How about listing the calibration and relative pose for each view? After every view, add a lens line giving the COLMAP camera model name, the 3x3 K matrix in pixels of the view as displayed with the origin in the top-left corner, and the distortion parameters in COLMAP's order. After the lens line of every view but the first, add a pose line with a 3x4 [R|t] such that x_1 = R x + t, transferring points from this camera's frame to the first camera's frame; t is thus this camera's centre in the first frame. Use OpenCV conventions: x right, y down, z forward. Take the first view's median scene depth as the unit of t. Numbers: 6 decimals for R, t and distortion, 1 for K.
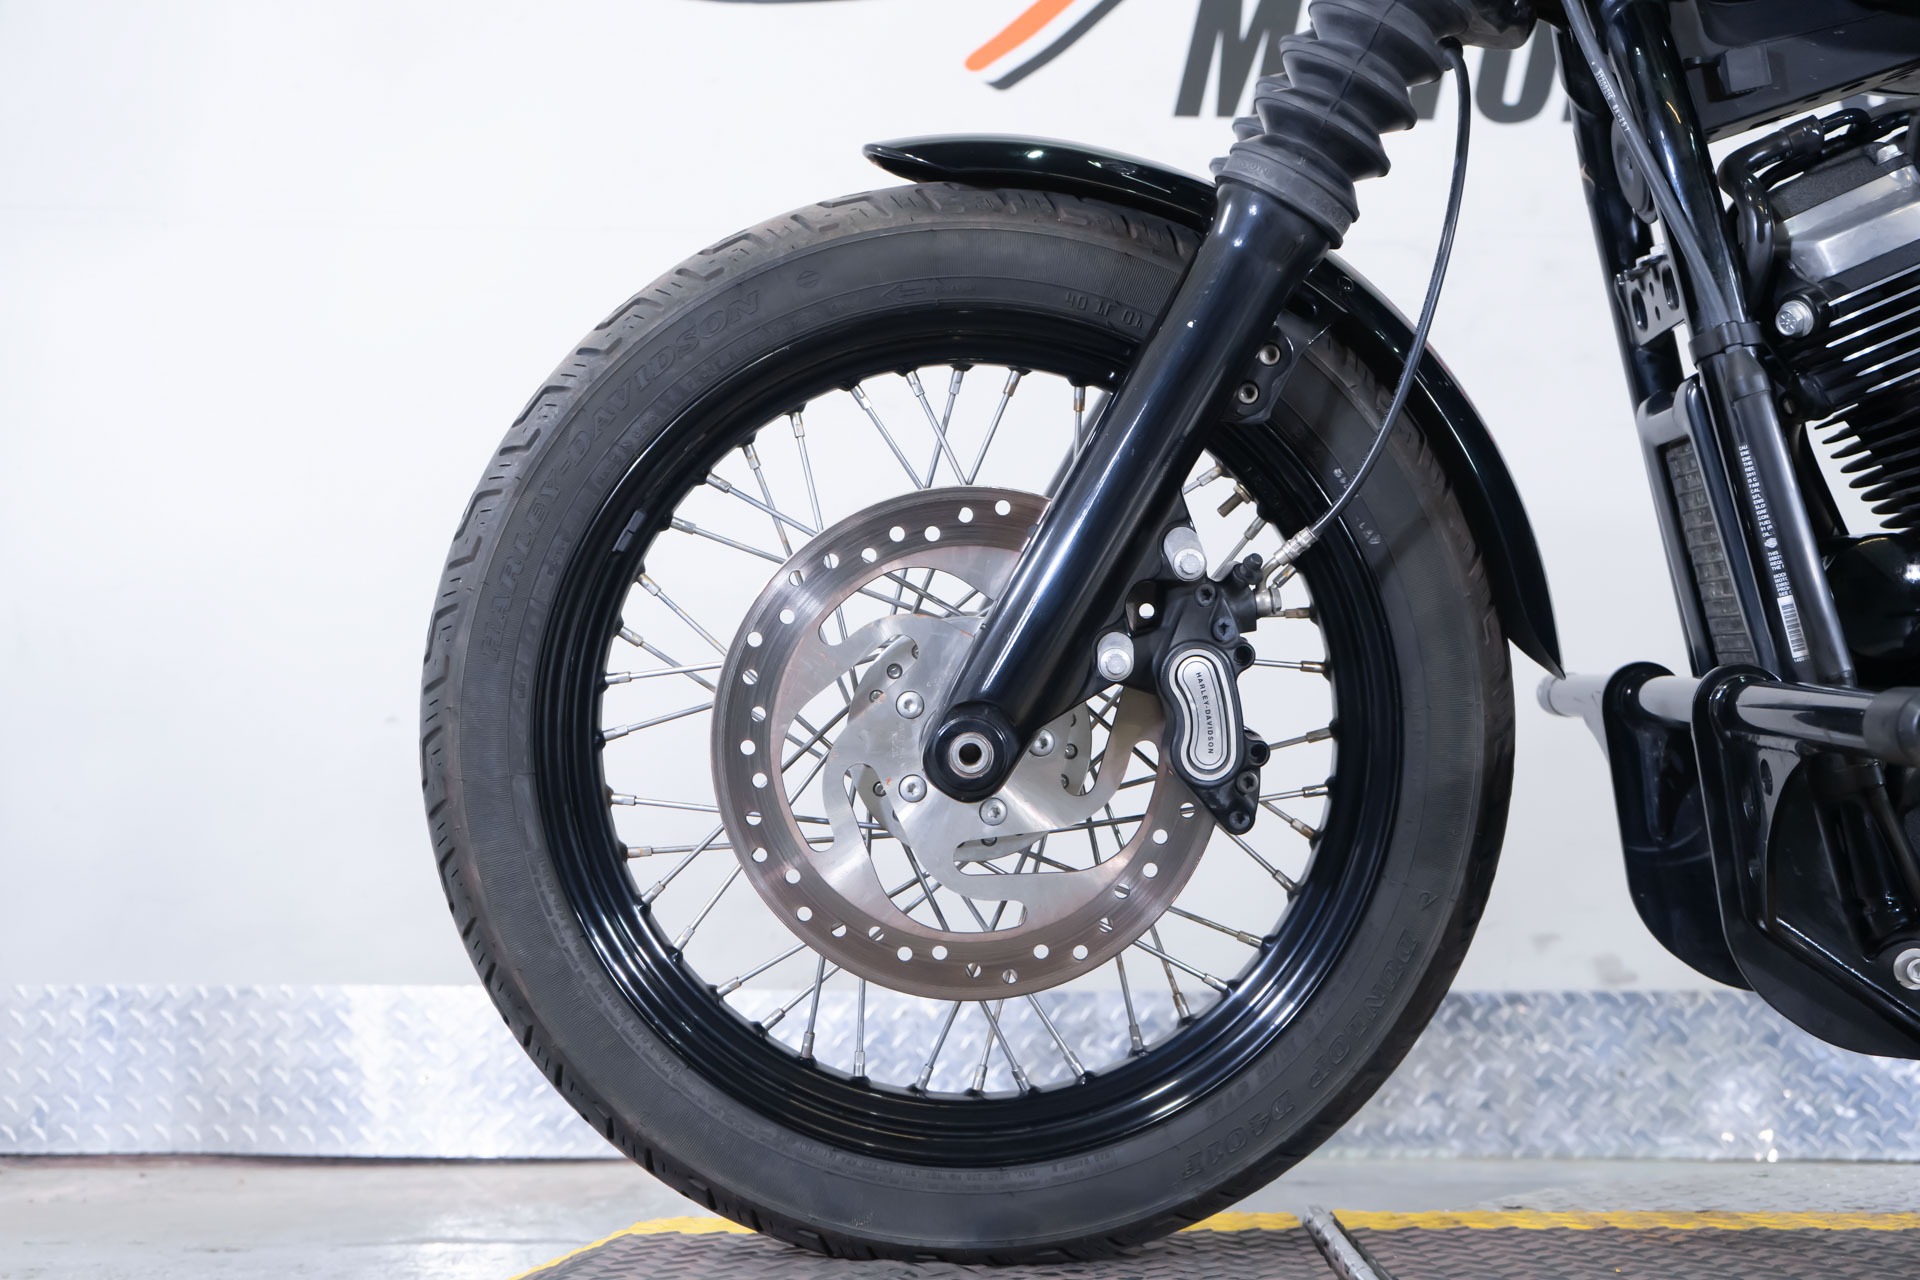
lens RADIAL K [[2236.5, 0, 960.0], [0, 2236.5, 640.0], [0, 0, 1]] dist [-0.003947, 0.009124]
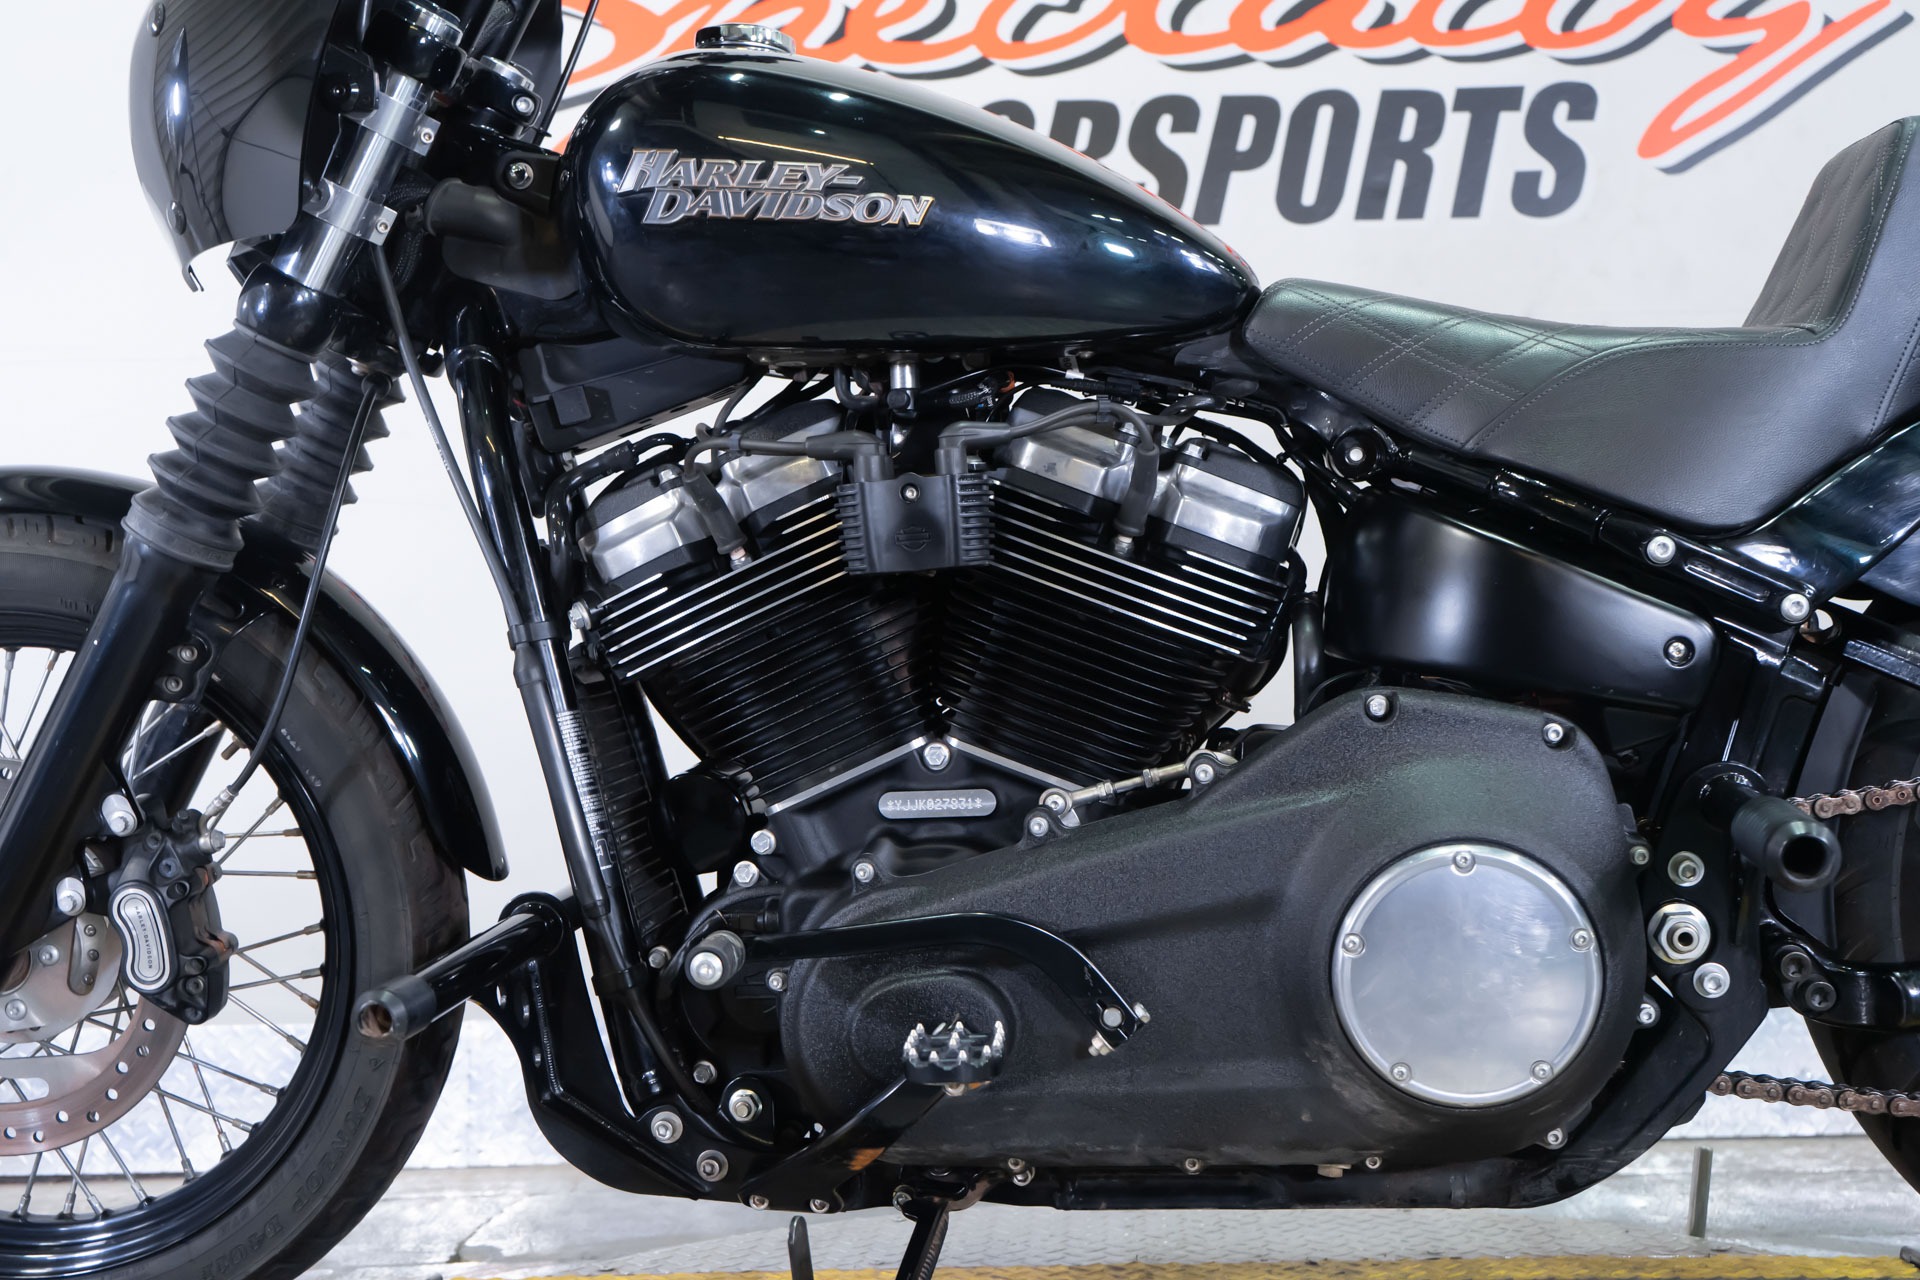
lens RADIAL K [[2106.1, 0, 945.6], [0, 2106.1, 644.5], [0, 0, 1]] dist [0.003201, 0.019615]
pose [[0.998823, -0.030542, -0.037679, 0.582605], [0.032139, 0.998577, 0.042555, -0.161123], [0.036325, -0.043716, 0.998383, -0.169332]]
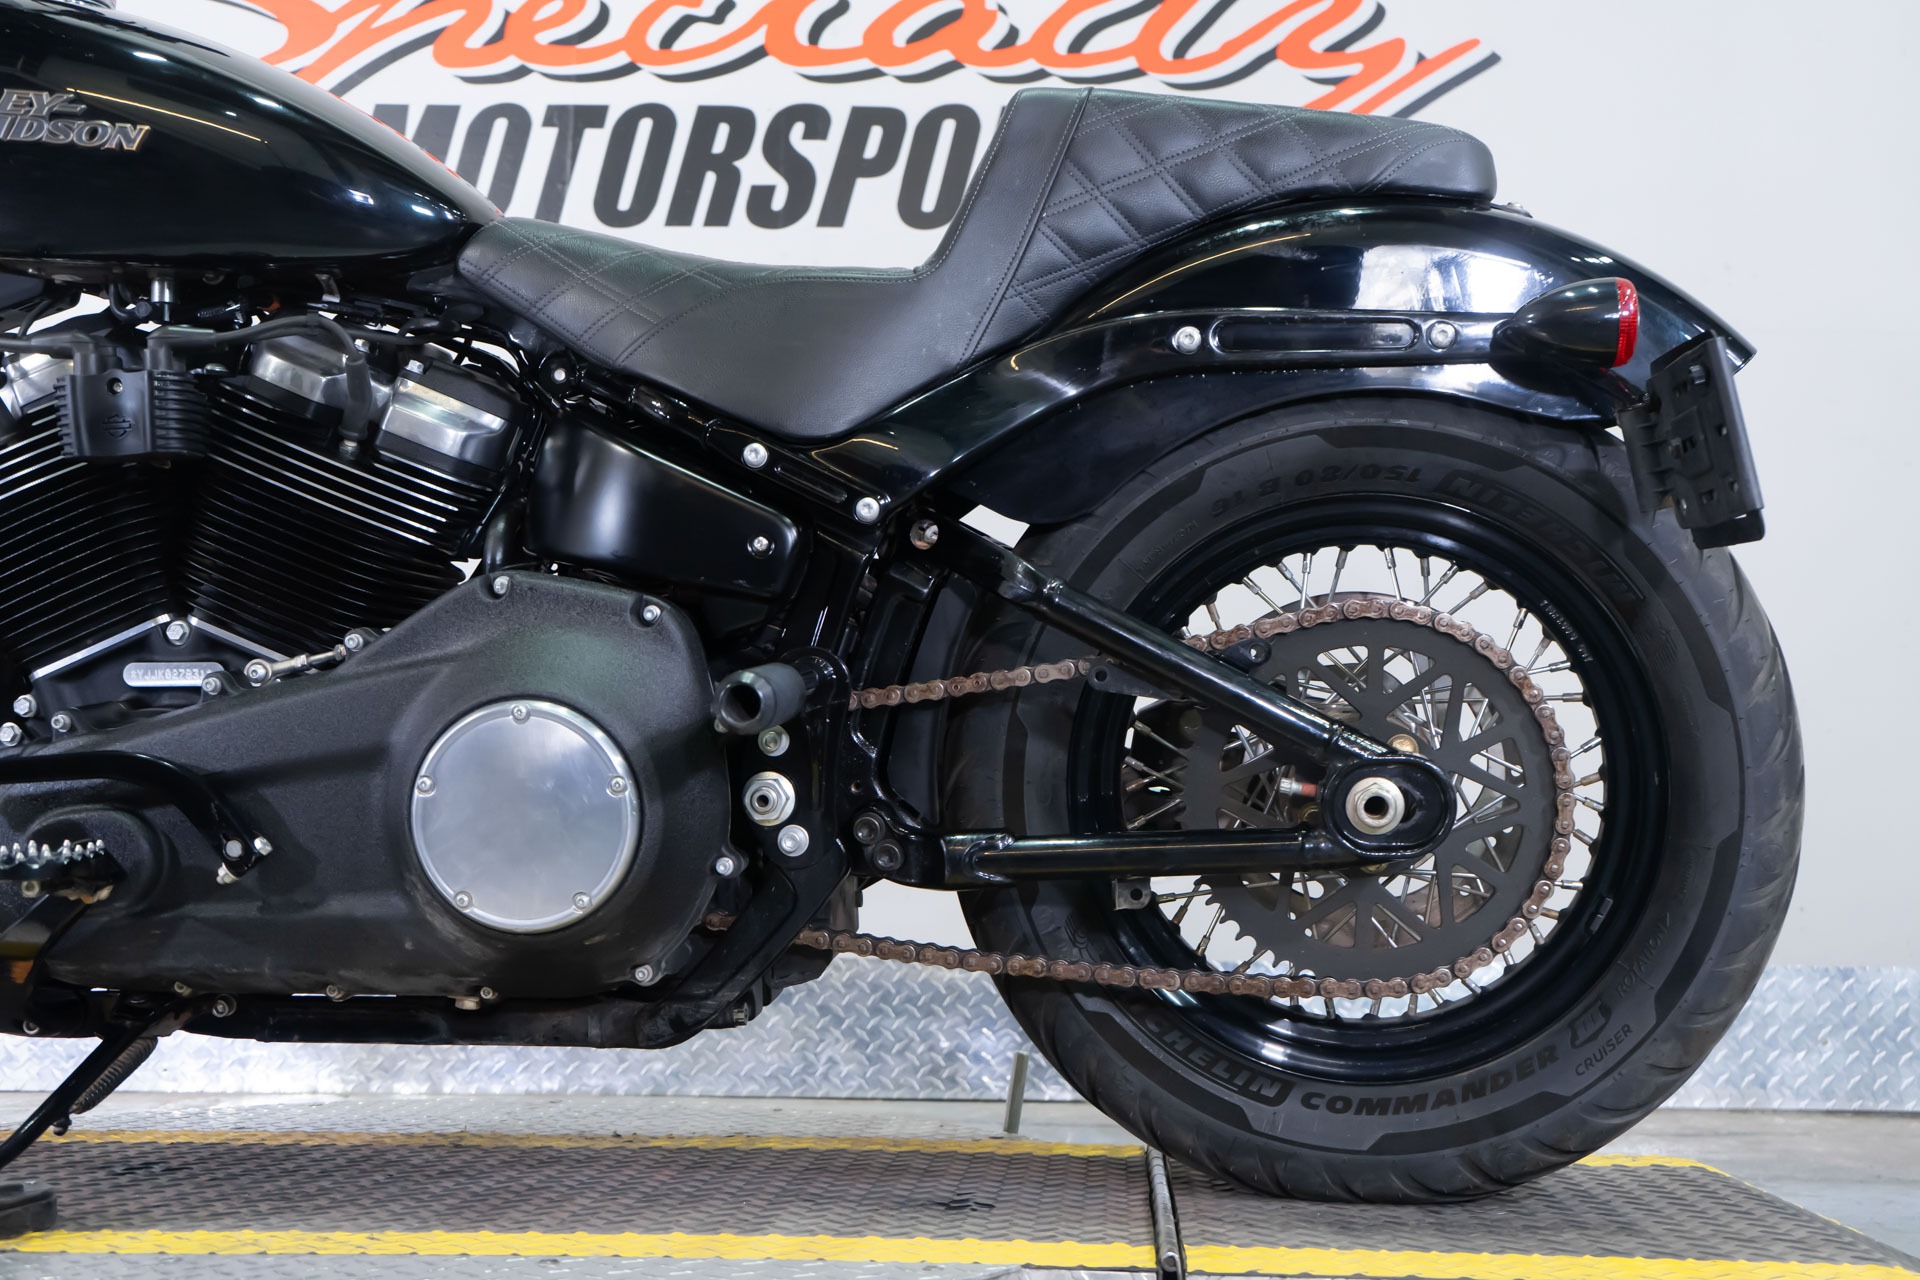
lens RADIAL K [[2106.1, 0, 945.6], [0, 2106.1, 644.5], [0, 0, 1]] dist [0.003201, 0.019615]
pose [[0.999274, 0.005123, -0.037741, 1.026756], [-0.004408, 0.999810, 0.018991, -0.074336], [0.037831, -0.018811, 0.999107, -0.281860]]
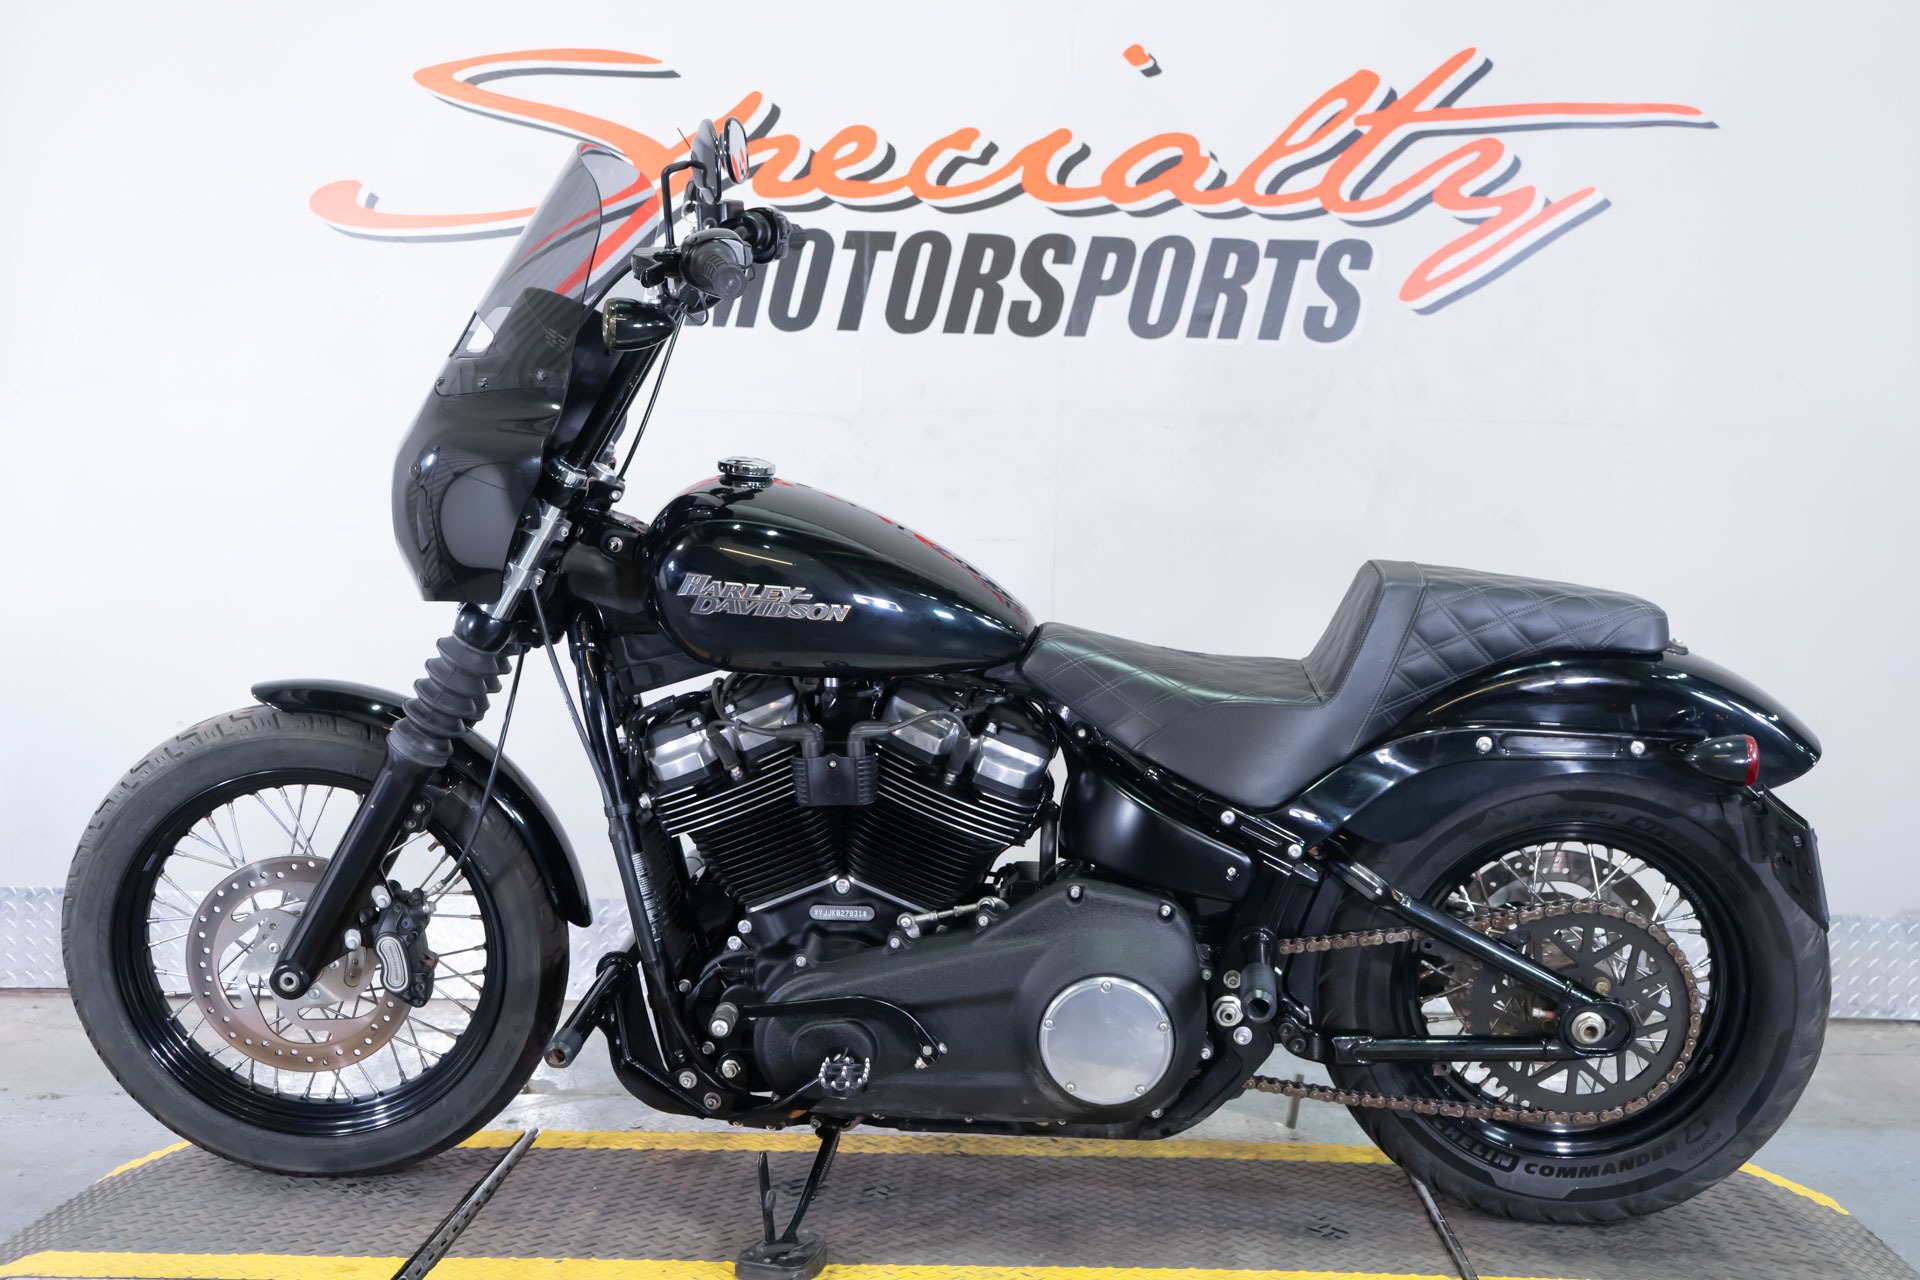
lens RADIAL K [[2153.1, 0, 960.0], [0, 2153.1, 640.0], [0, 0, 1]] dist [0.012704, 0.000666]
pose [[0.999881, 0.012695, -0.008793, 0.659813], [-0.010853, 0.982736, 0.184693, -0.660703], [0.010986, -0.184576, 0.982757, -1.023901]]
